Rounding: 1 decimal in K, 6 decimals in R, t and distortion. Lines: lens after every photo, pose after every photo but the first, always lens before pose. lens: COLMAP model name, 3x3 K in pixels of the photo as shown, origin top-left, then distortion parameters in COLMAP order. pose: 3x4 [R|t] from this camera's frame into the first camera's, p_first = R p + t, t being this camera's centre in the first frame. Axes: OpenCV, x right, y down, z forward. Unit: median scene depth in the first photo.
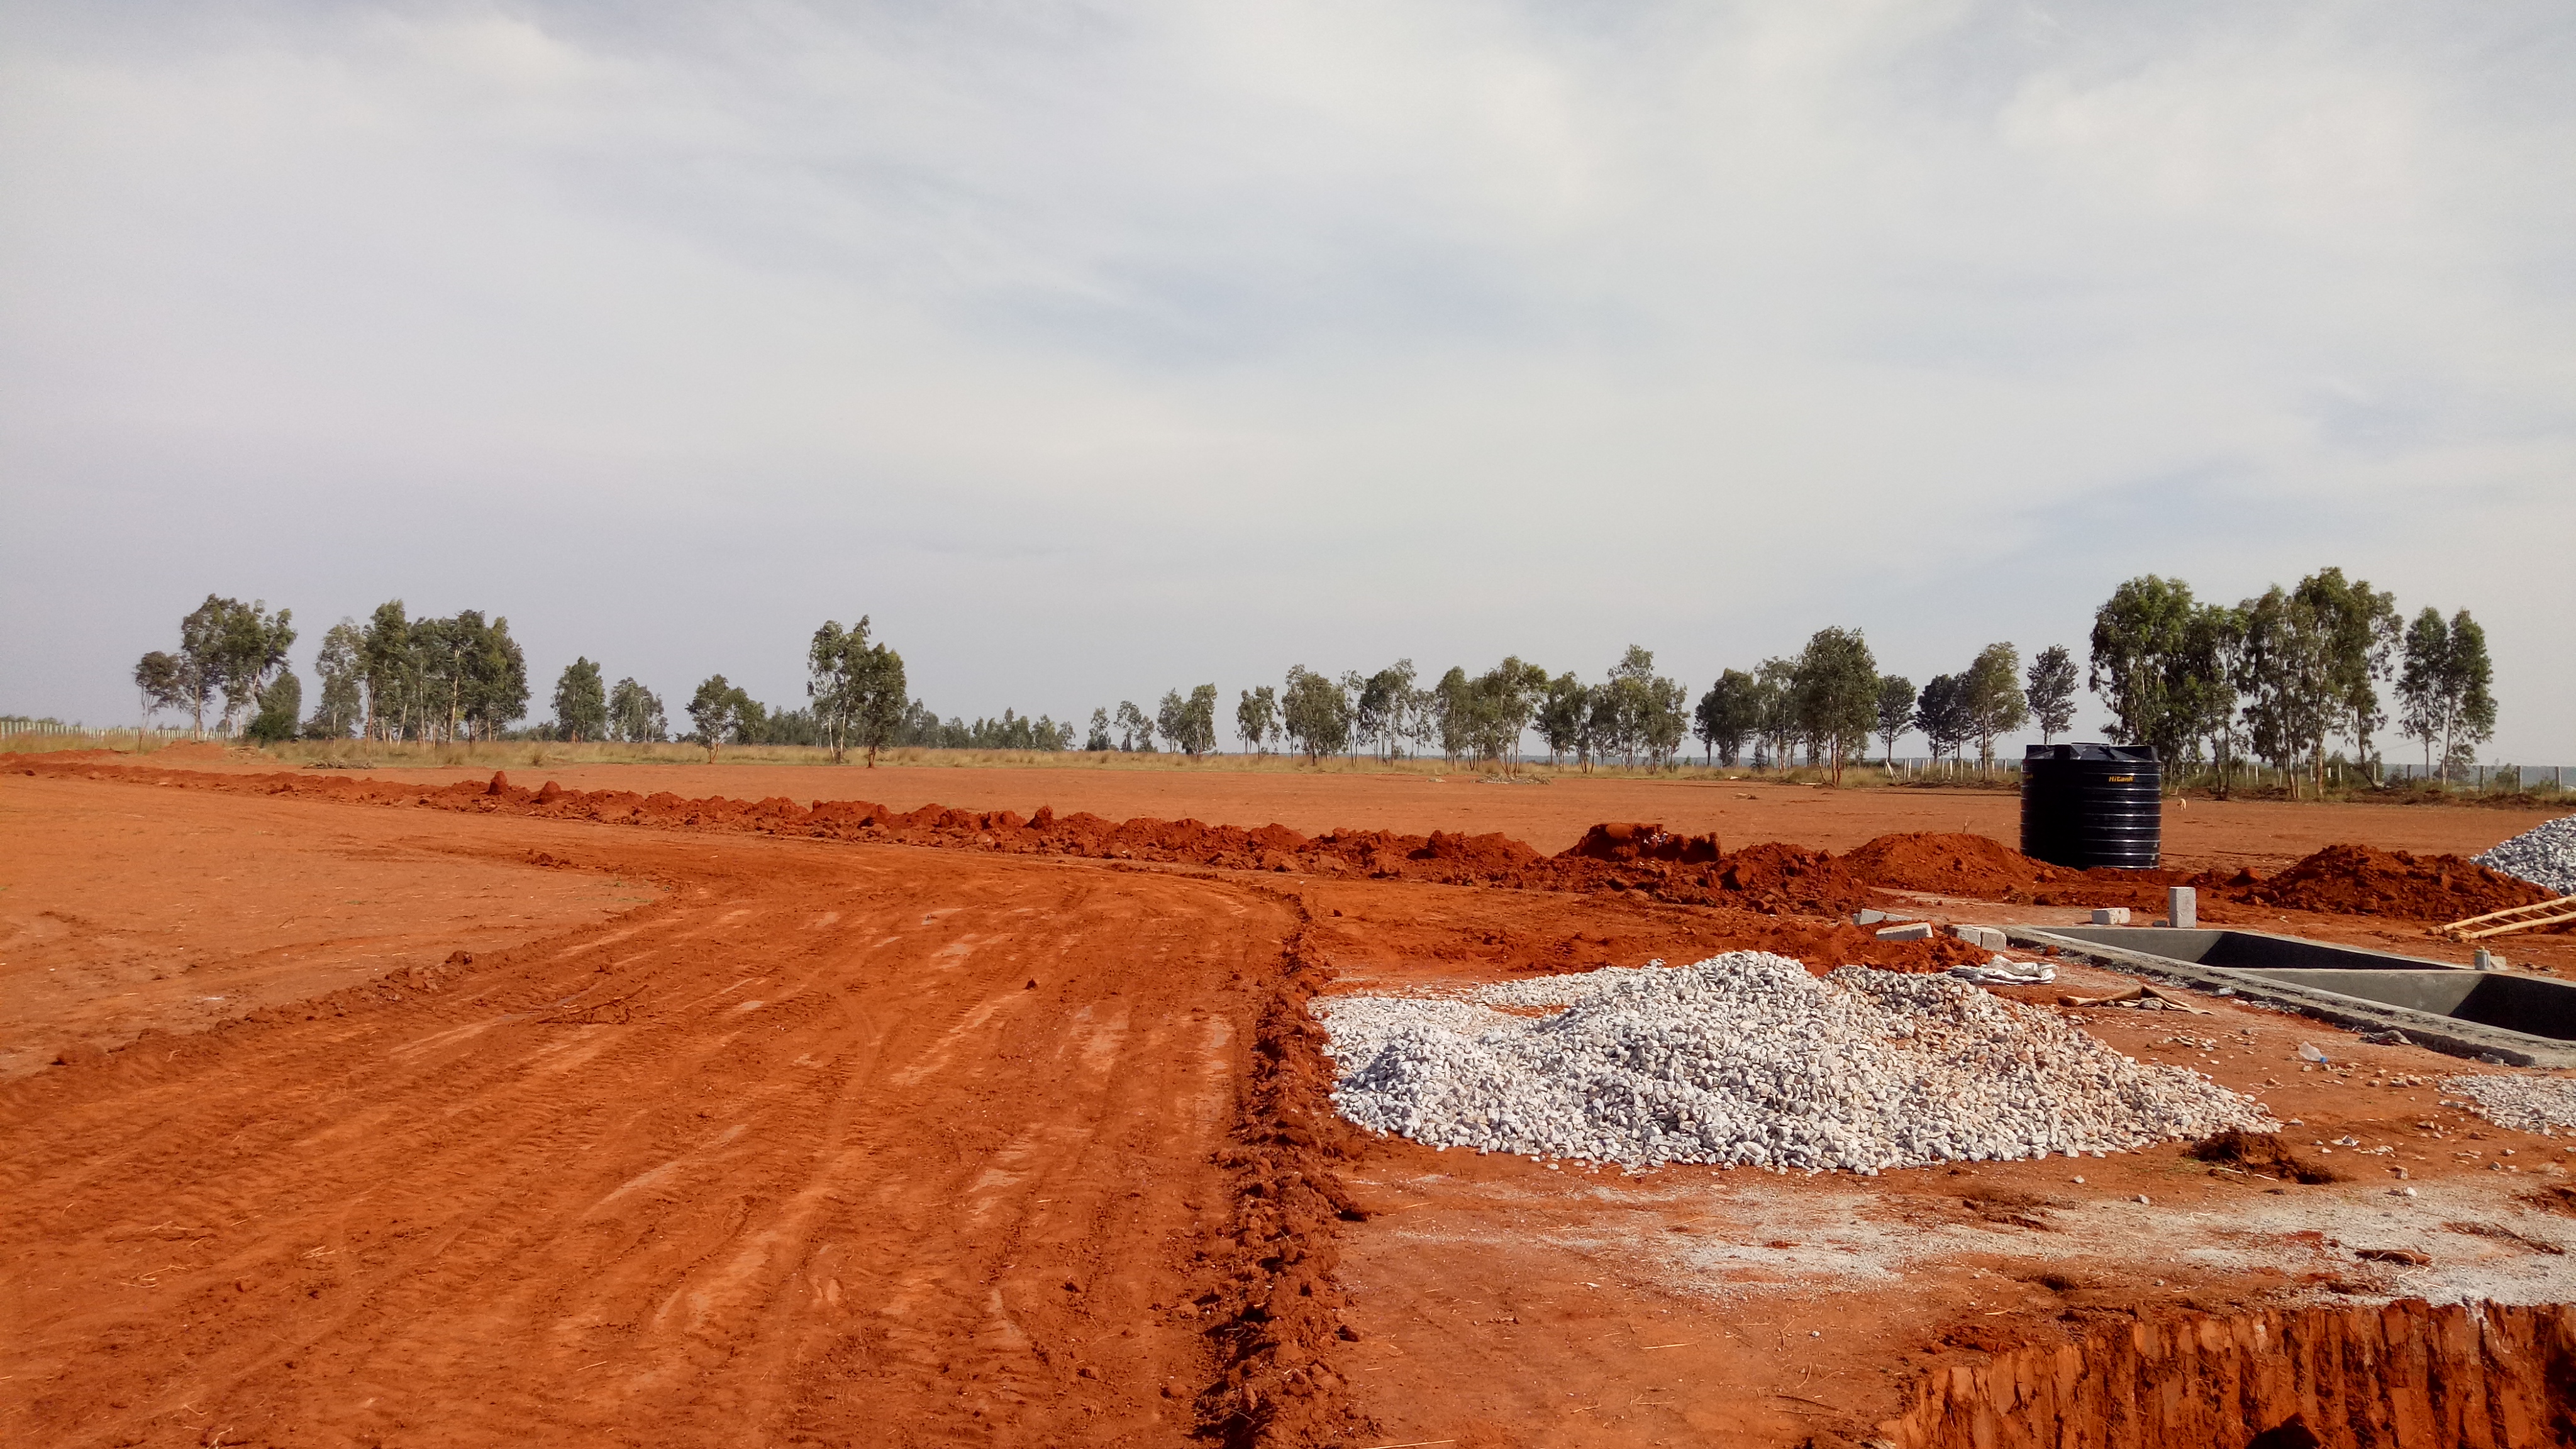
lens RADIAL K [[1911.4, 0, 1285.4], [0, 1911.4, 732.2], [0, 0, 1]] dist [0.005240, -0.004883]
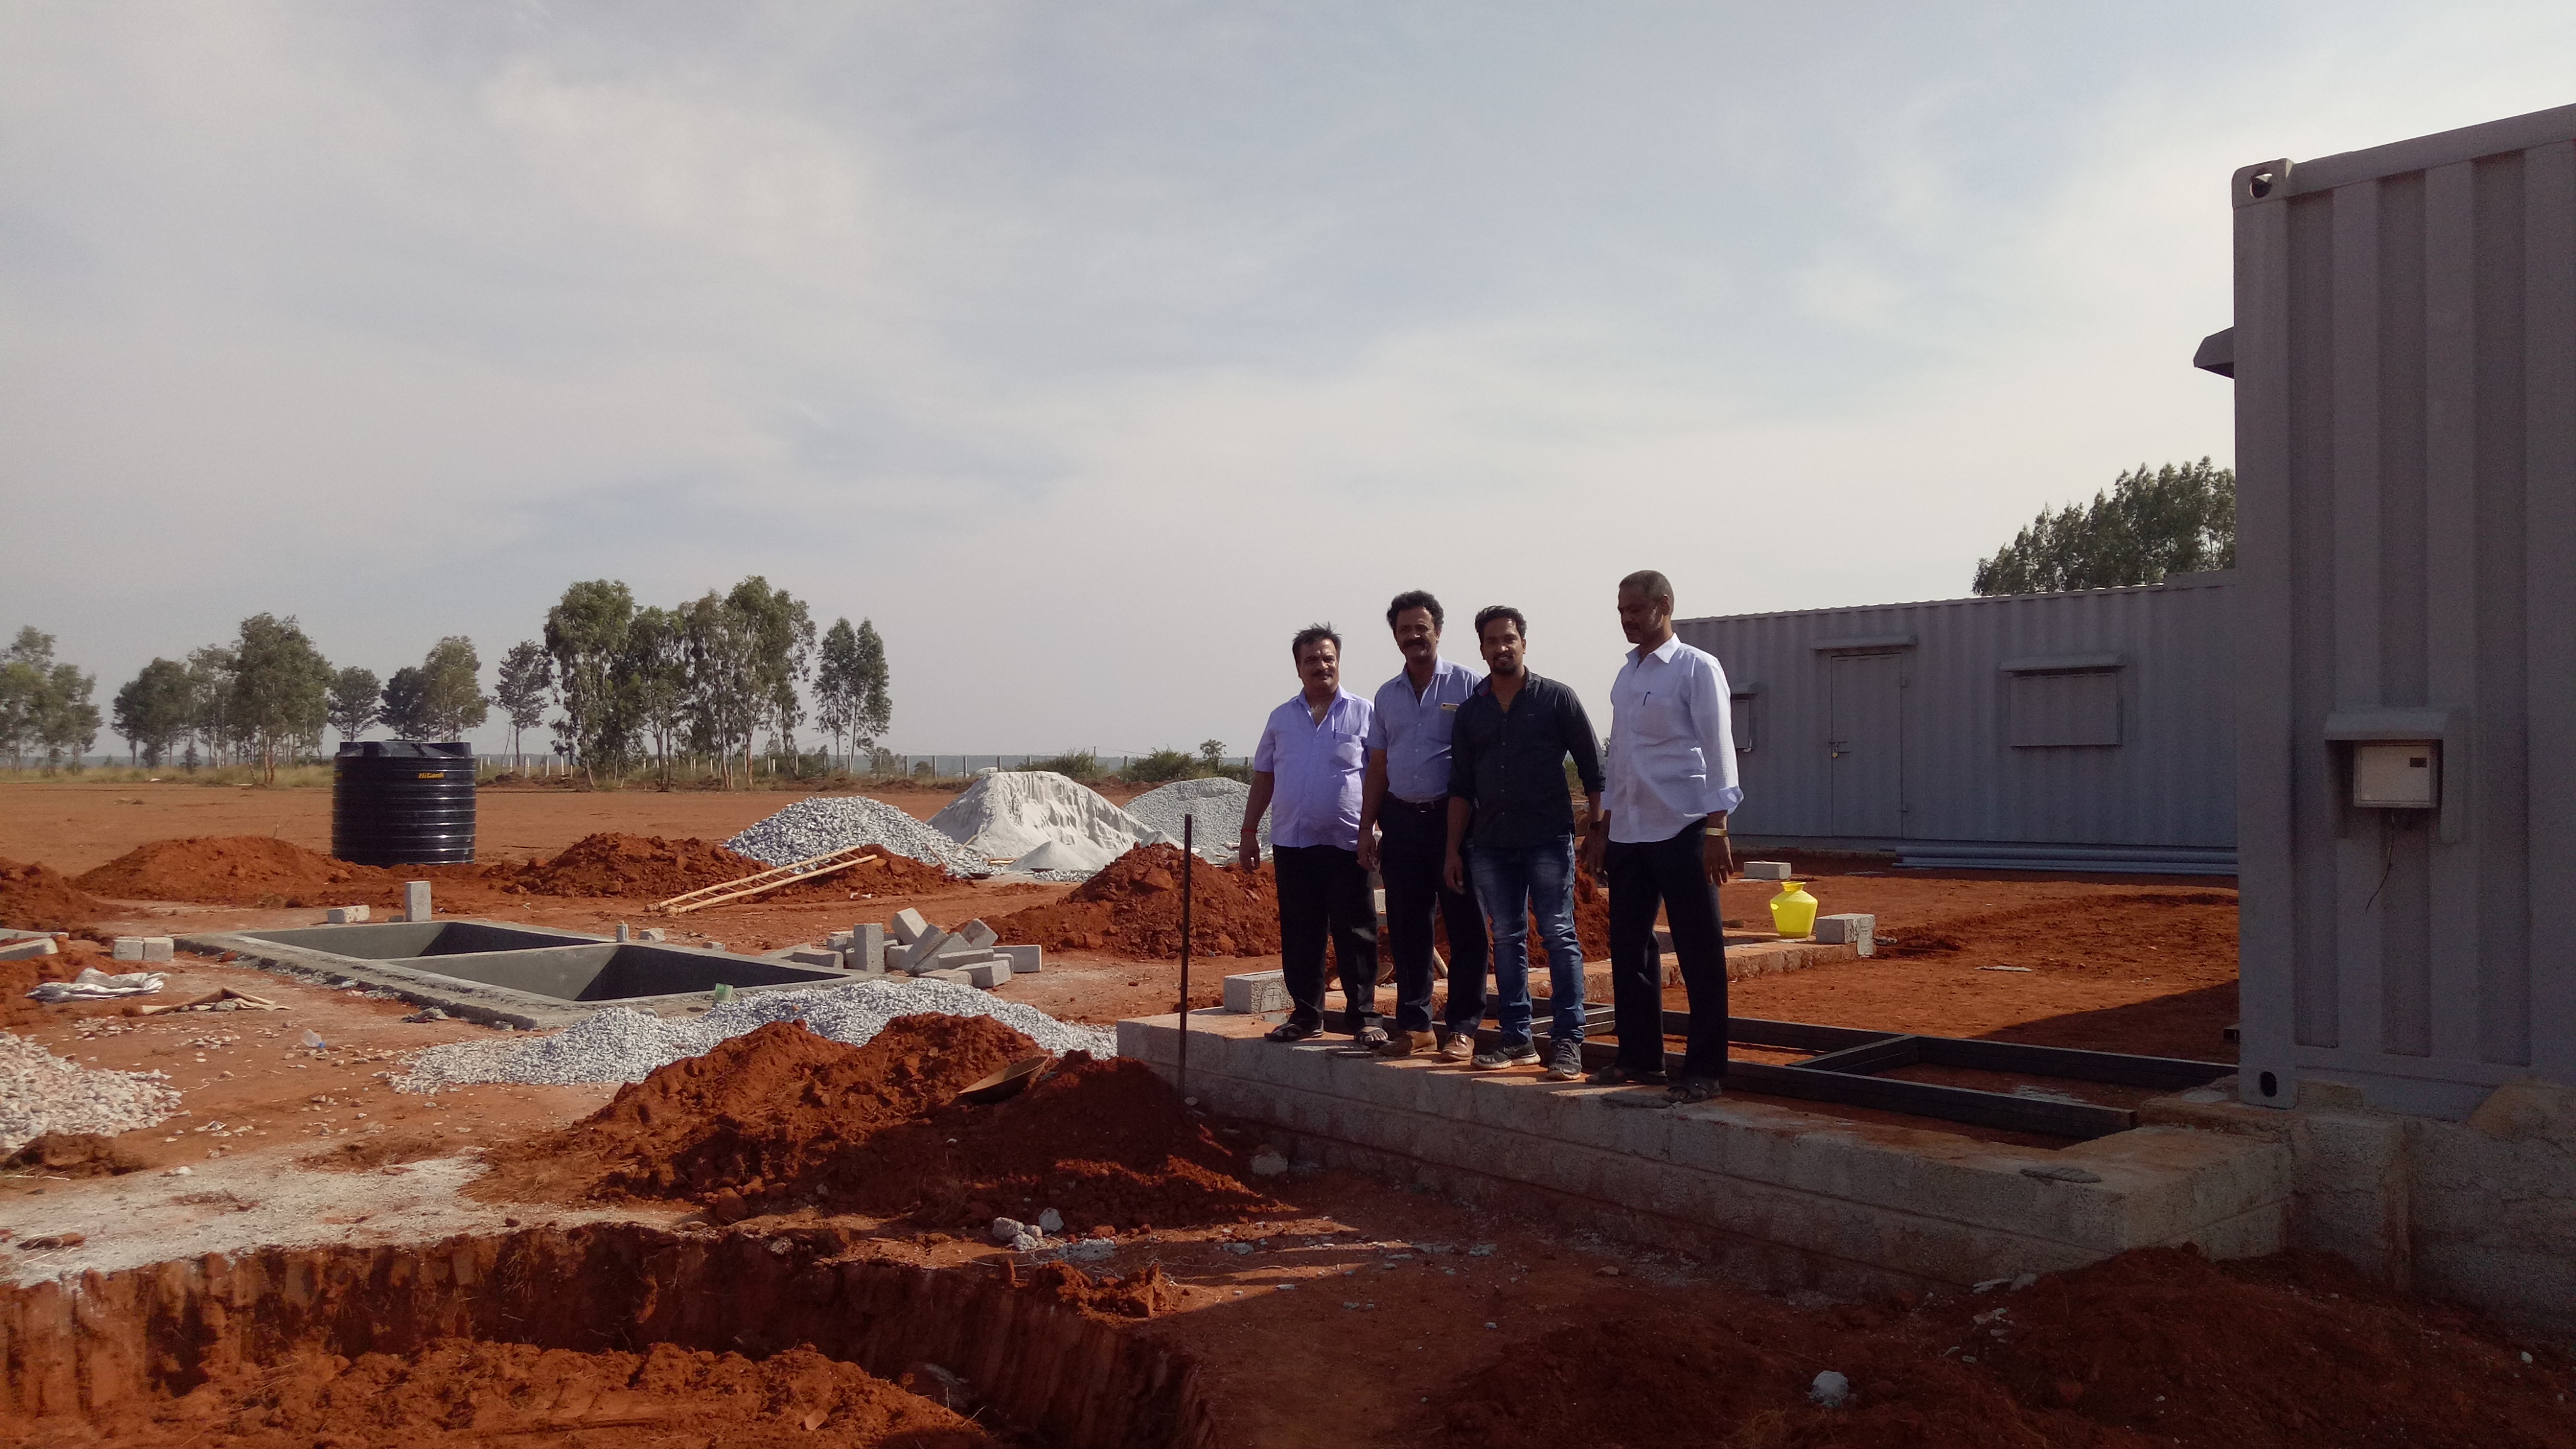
lens RADIAL K [[1911.5, 0, 1288.2], [0, 1911.5, 753.5], [0, 0, 1]] dist [0.046960, -0.046899]
pose [[0.731290, -0.010943, 0.681979, 0.081950], [0.001561, 0.999896, 0.014370, -0.000938], [-0.682065, -0.009444, 0.731231, -0.049717]]
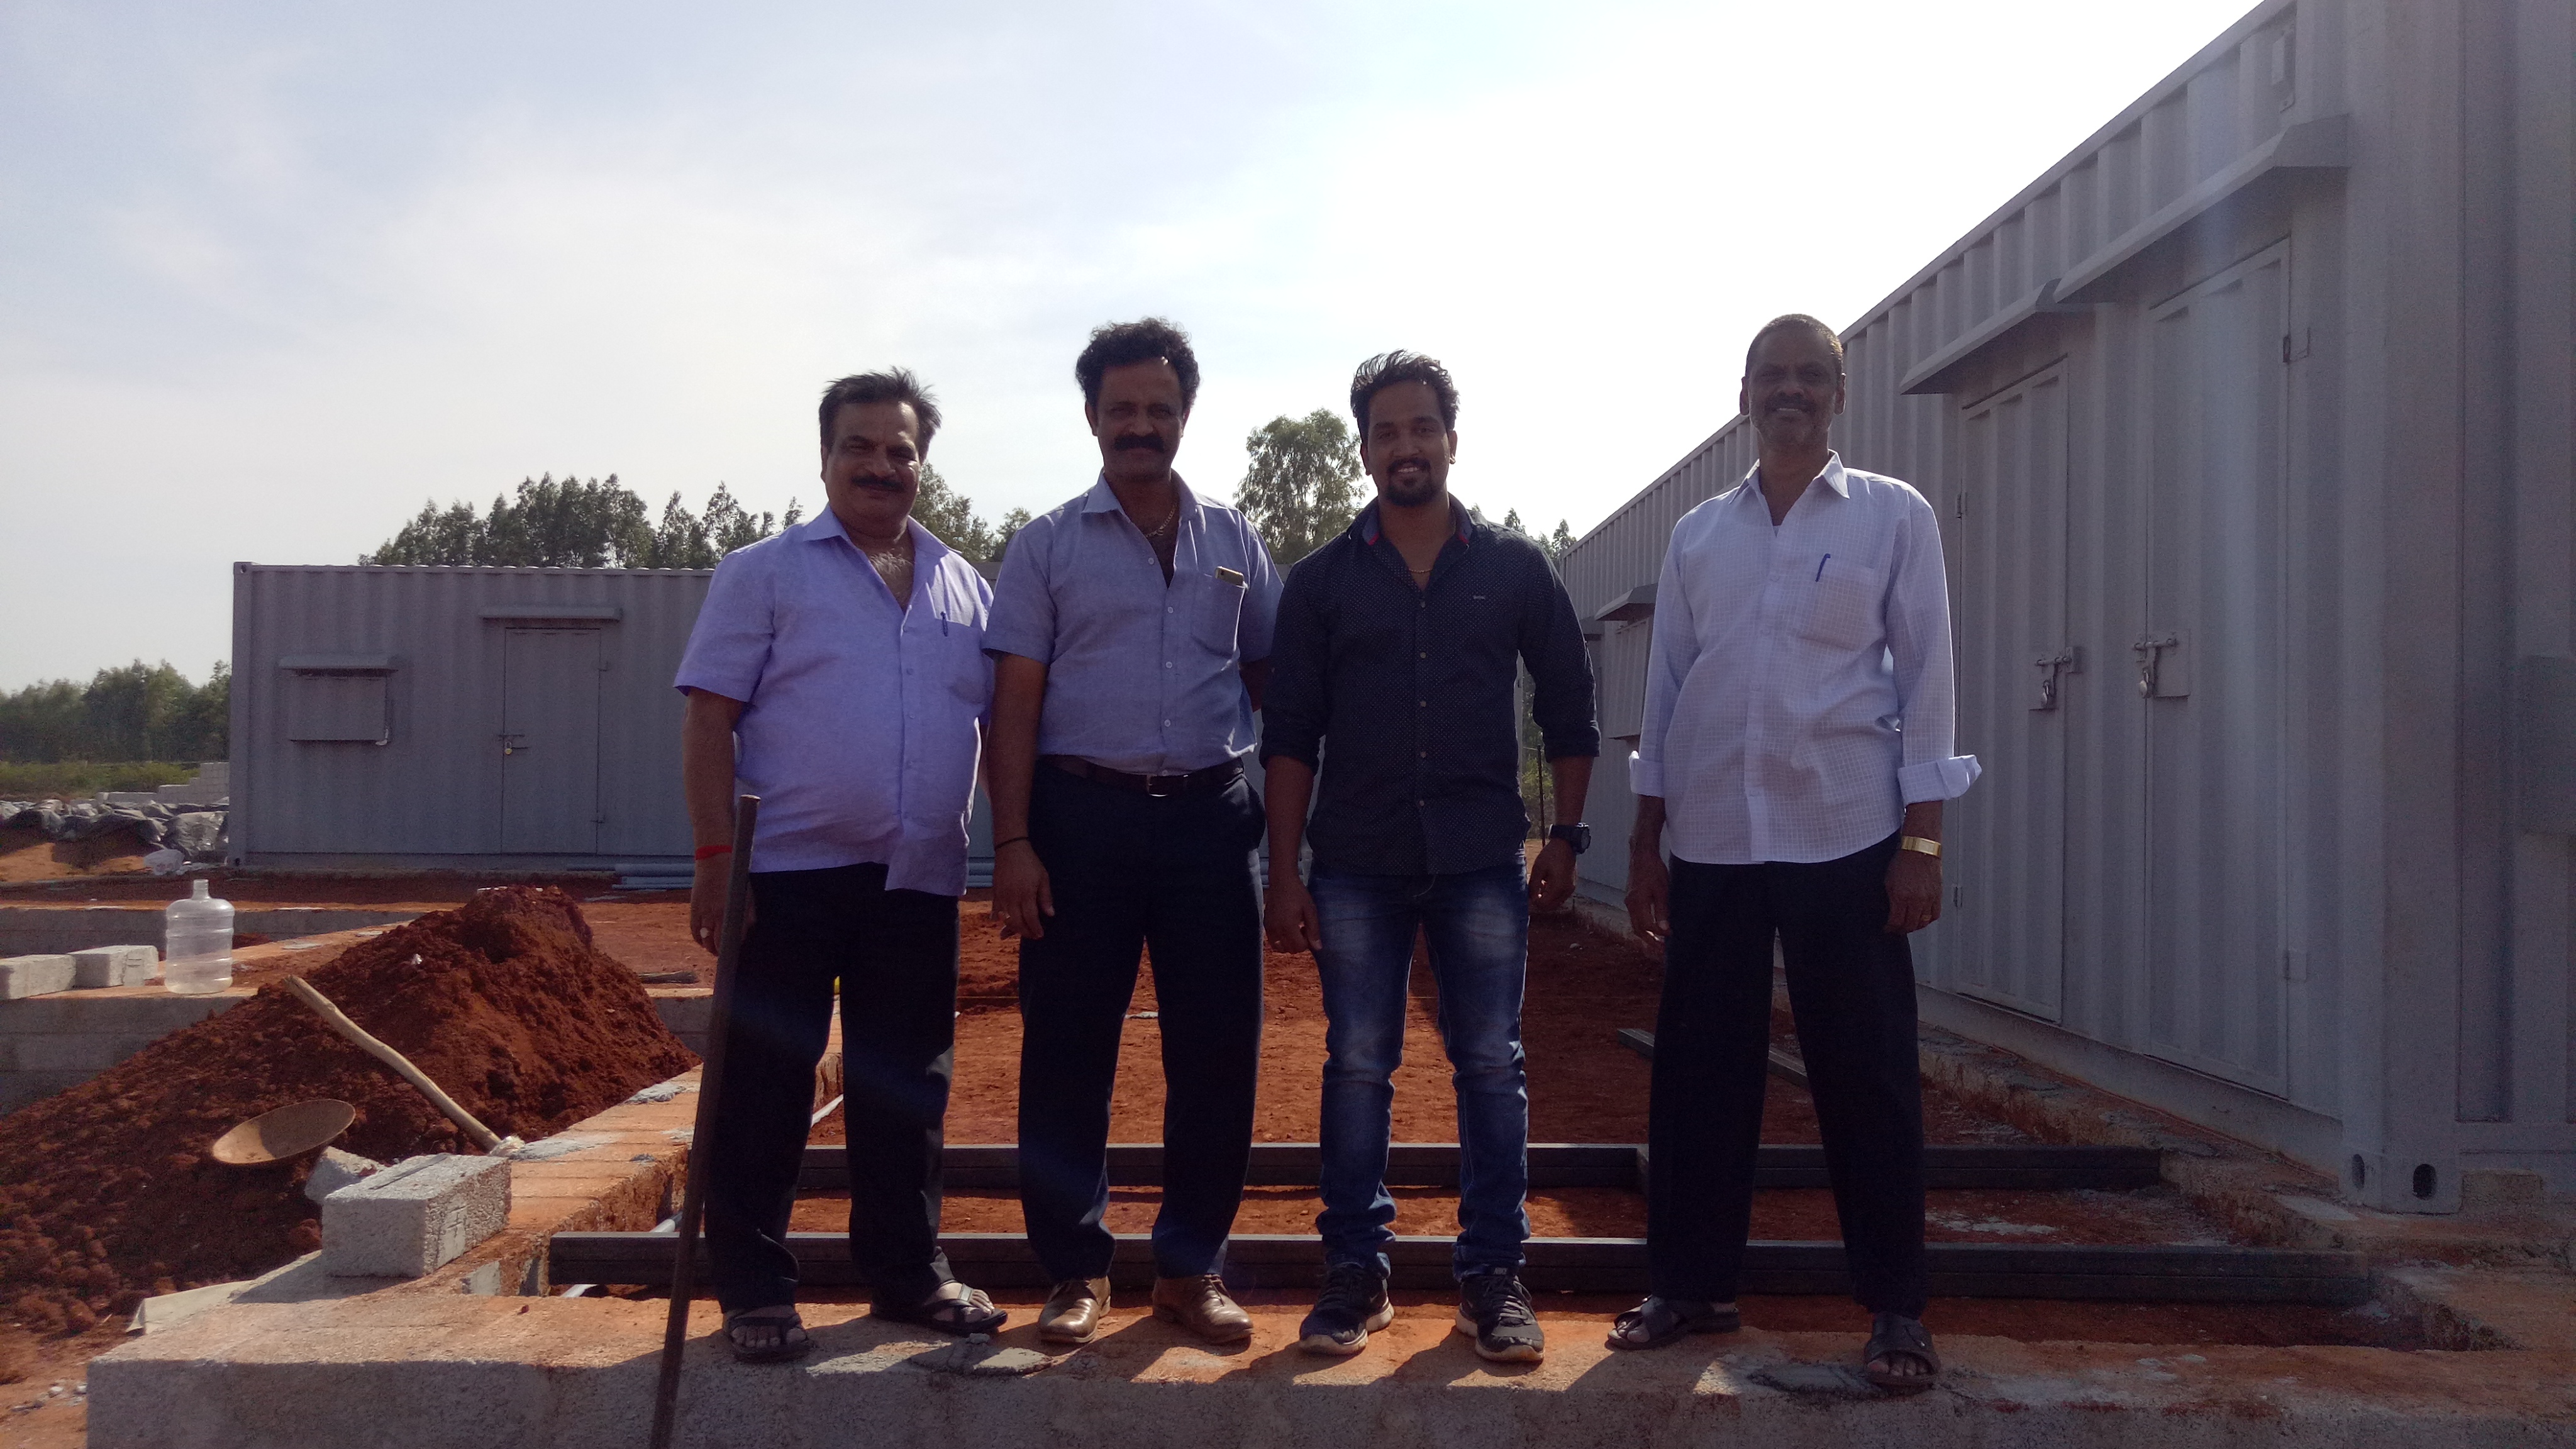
lens RADIAL K [[1928.6, 0, 1288.0], [0, 1928.6, 724.5], [0, 0, 1]] dist [0.027983, -0.001079]
pose [[0.005890, 0.019112, 0.999800, 0.157691], [-0.025841, 0.999486, -0.018954, 0.008930], [-0.999649, -0.025724, 0.006381, 0.131800]]
